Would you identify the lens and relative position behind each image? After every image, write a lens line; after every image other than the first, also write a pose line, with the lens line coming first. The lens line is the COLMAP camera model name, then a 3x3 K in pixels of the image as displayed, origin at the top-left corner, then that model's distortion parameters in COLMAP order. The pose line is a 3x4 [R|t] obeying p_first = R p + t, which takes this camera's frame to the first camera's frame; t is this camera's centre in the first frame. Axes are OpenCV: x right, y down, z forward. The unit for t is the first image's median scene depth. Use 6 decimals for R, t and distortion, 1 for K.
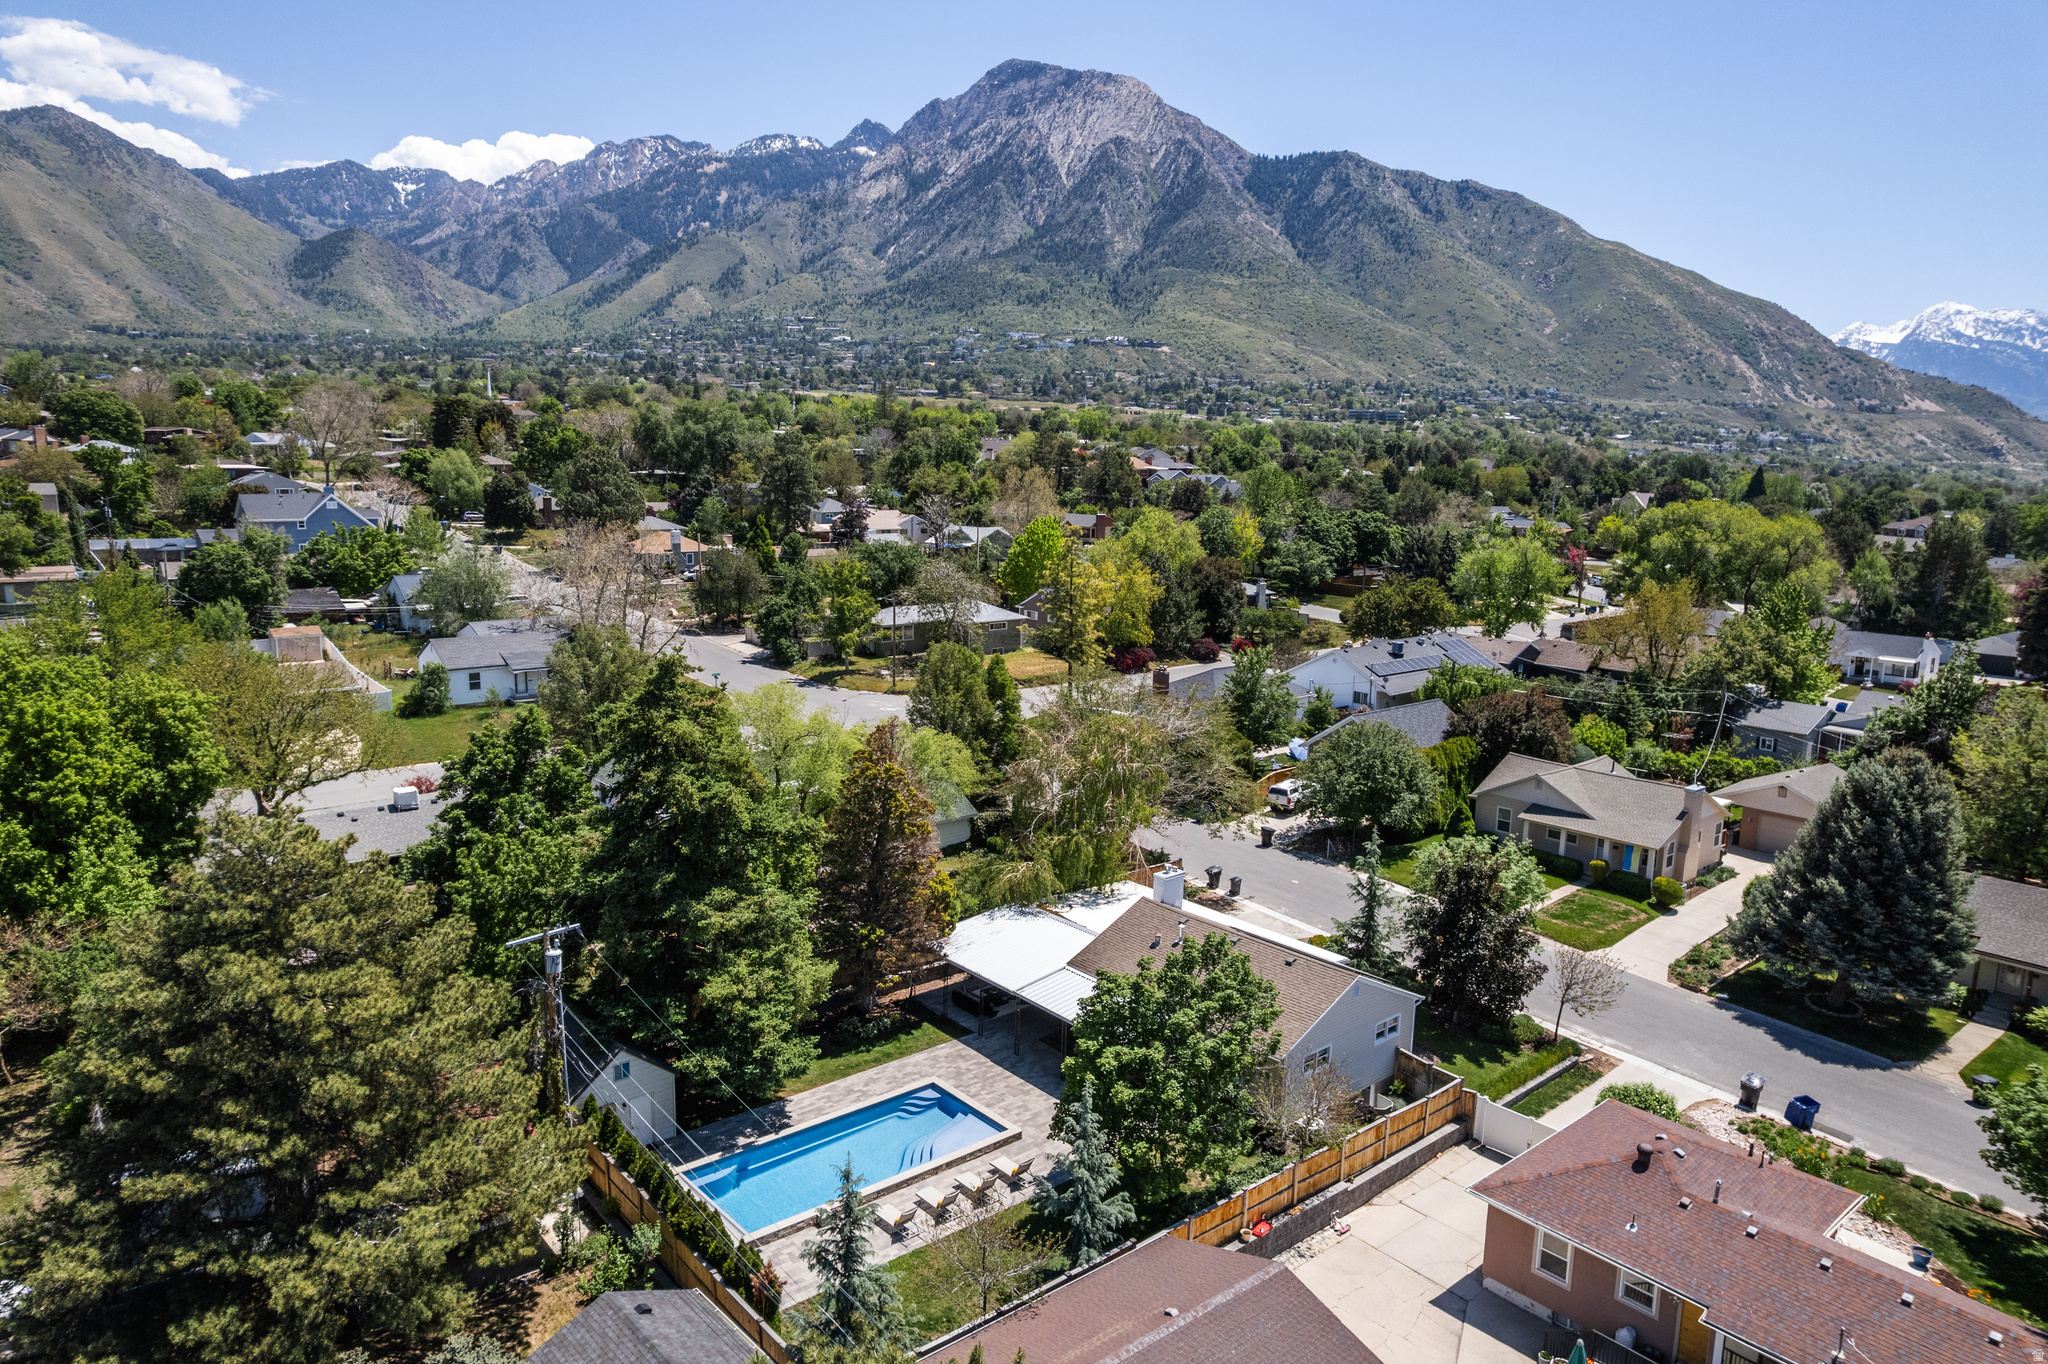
lens RADIAL K [[1318.0, 0, 1025.3], [0, 1318.0, 680.3], [0, 0, 1]] dist [-0.073942, 0.062926]
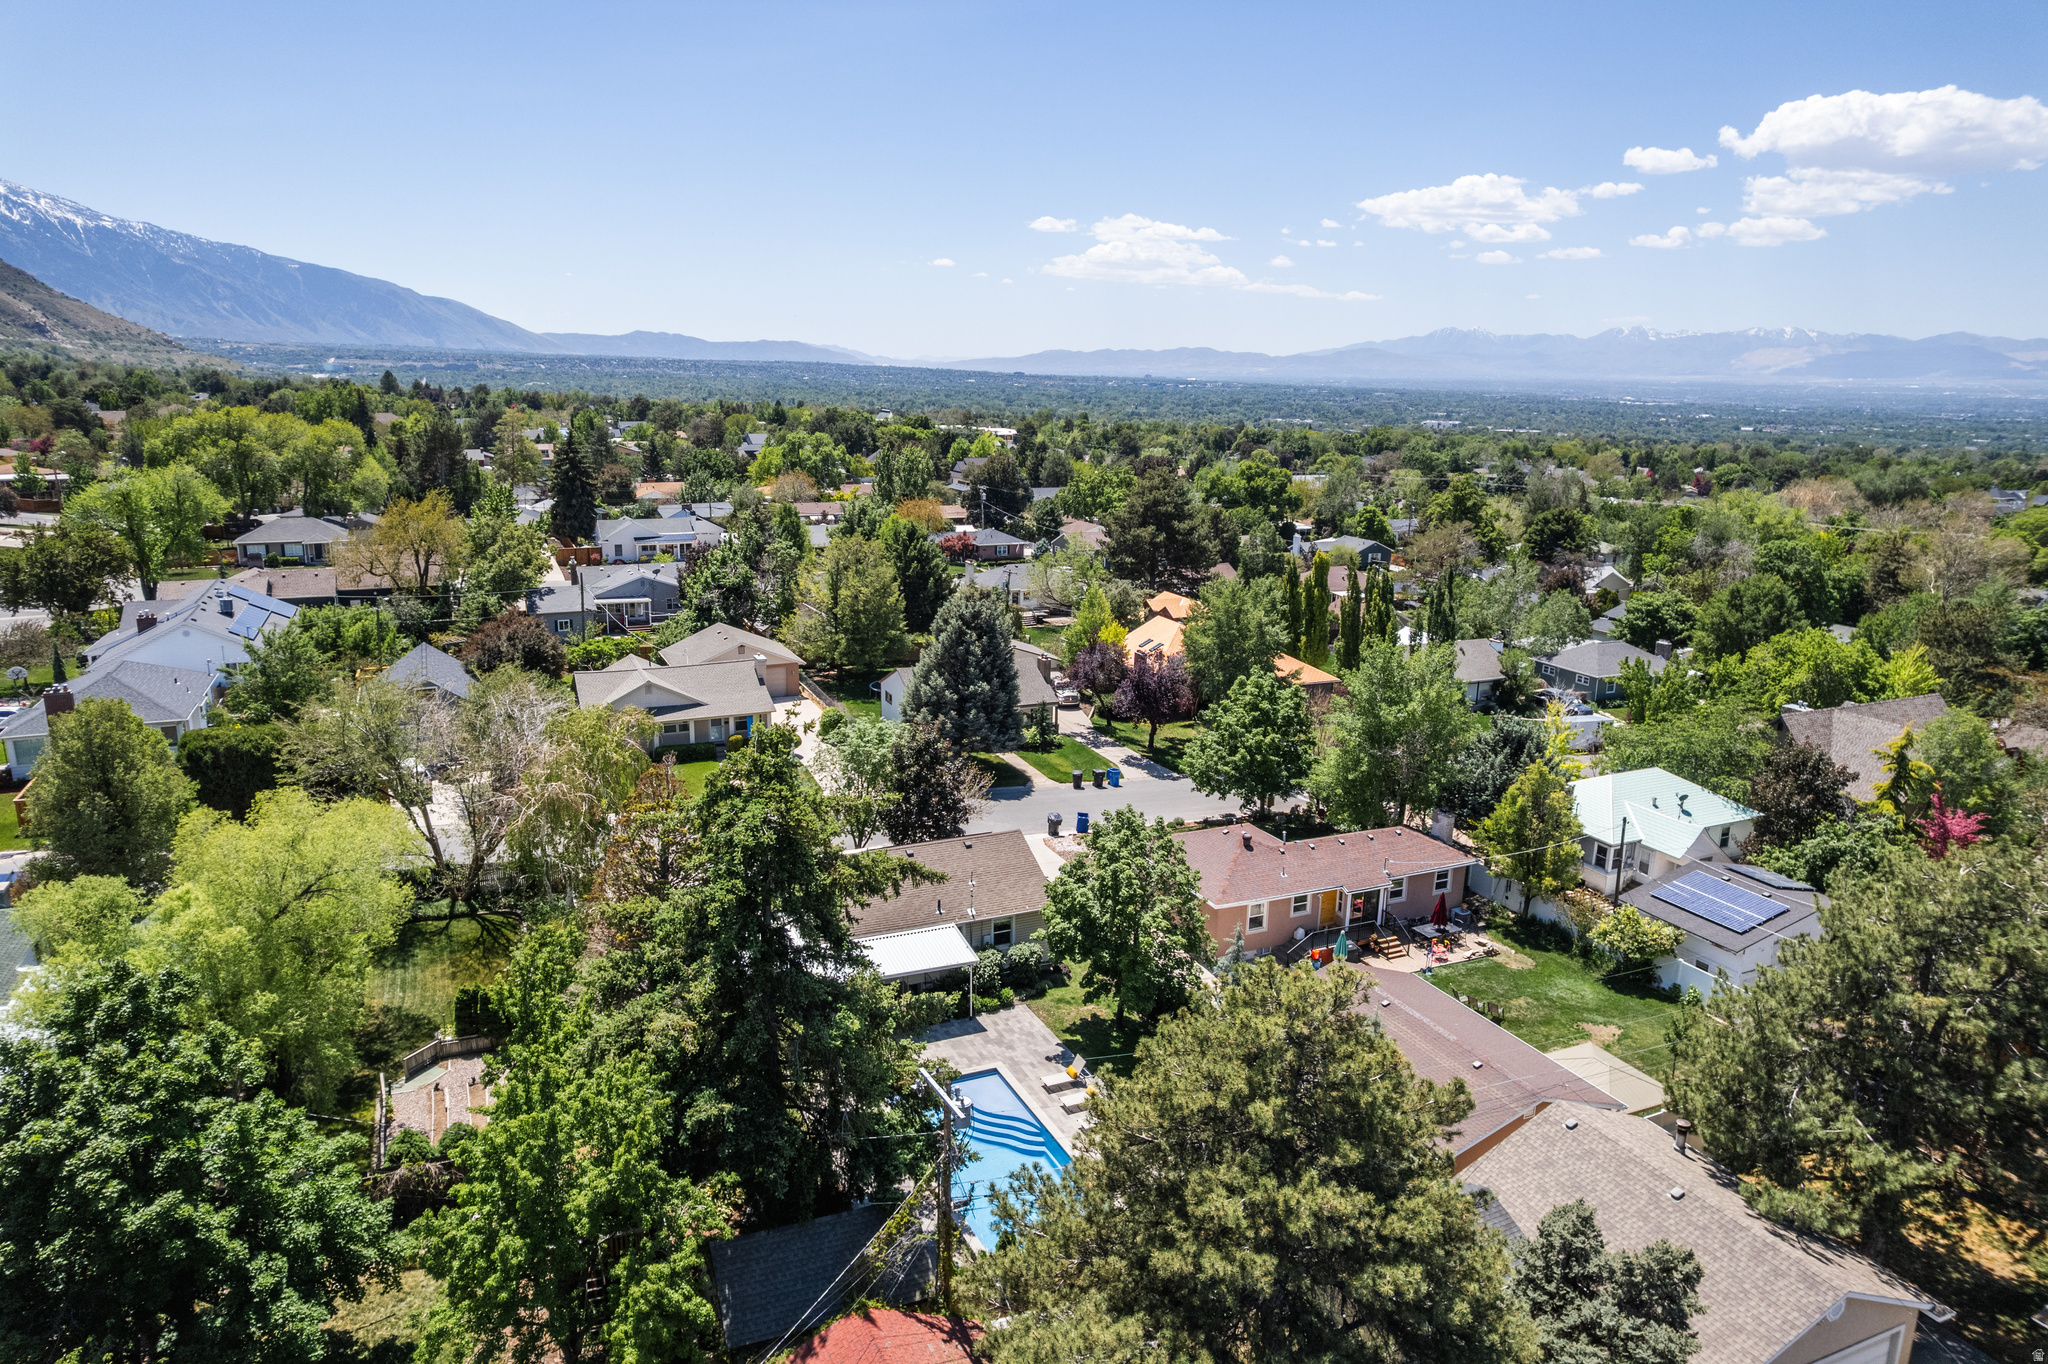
lens RADIAL K [[1318.0, 0, 1021.9], [0, 1318.0, 684.8], [0, 0, 1]] dist [-0.073942, 0.062926]
pose [[0.280281, -0.240845, 0.929213, -0.557055], [0.150908, 0.967031, 0.205129, -0.106054], [-0.947982, 0.082731, 0.307386, 0.373394]]
